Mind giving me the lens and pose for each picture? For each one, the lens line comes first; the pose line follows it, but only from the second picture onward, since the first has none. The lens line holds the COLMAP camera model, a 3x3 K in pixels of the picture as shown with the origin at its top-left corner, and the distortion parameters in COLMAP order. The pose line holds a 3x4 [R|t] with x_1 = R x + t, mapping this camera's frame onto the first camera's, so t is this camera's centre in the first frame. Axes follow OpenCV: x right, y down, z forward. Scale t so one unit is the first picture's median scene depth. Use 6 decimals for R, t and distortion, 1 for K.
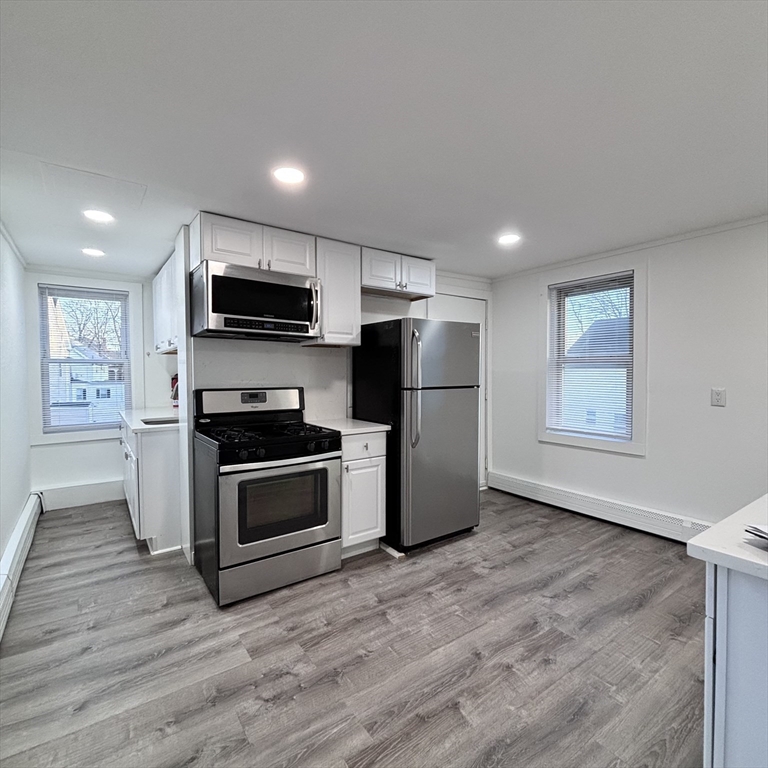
lens RADIAL K [[413.0, 0, 387.0], [0, 413.0, 381.7], [0, 0, 1]] dist [0.002716, 0.000791]
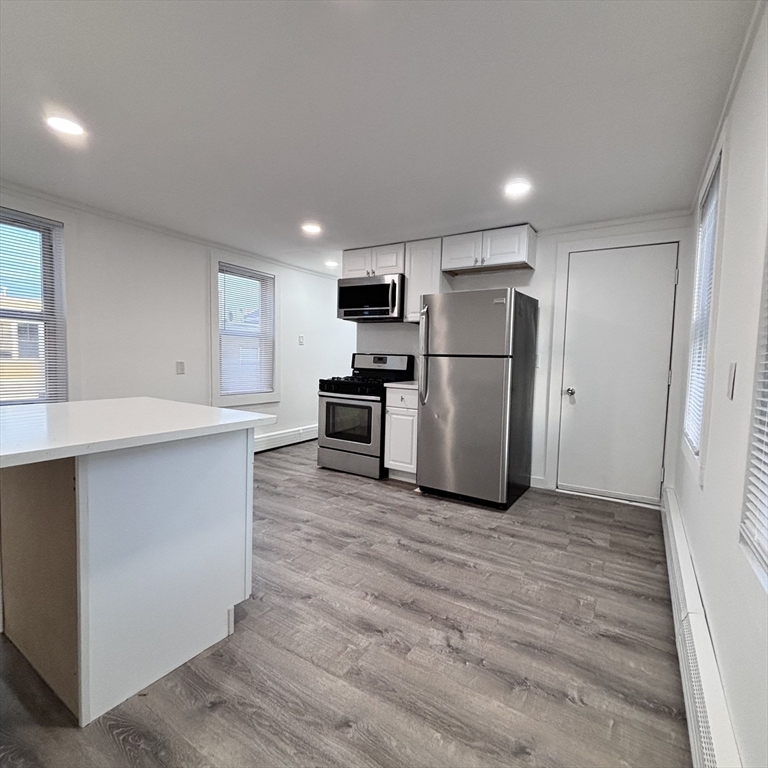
lens RADIAL K [[413.0, 0, 387.0], [0, 413.0, 381.7], [0, 0, 1]] dist [0.002716, 0.000791]
pose [[0.362821, 0.066355, -0.929493, 1.178456], [-0.044303, 0.997562, 0.053921, 0.036766], [0.930805, 0.021616, 0.364876, 0.489795]]
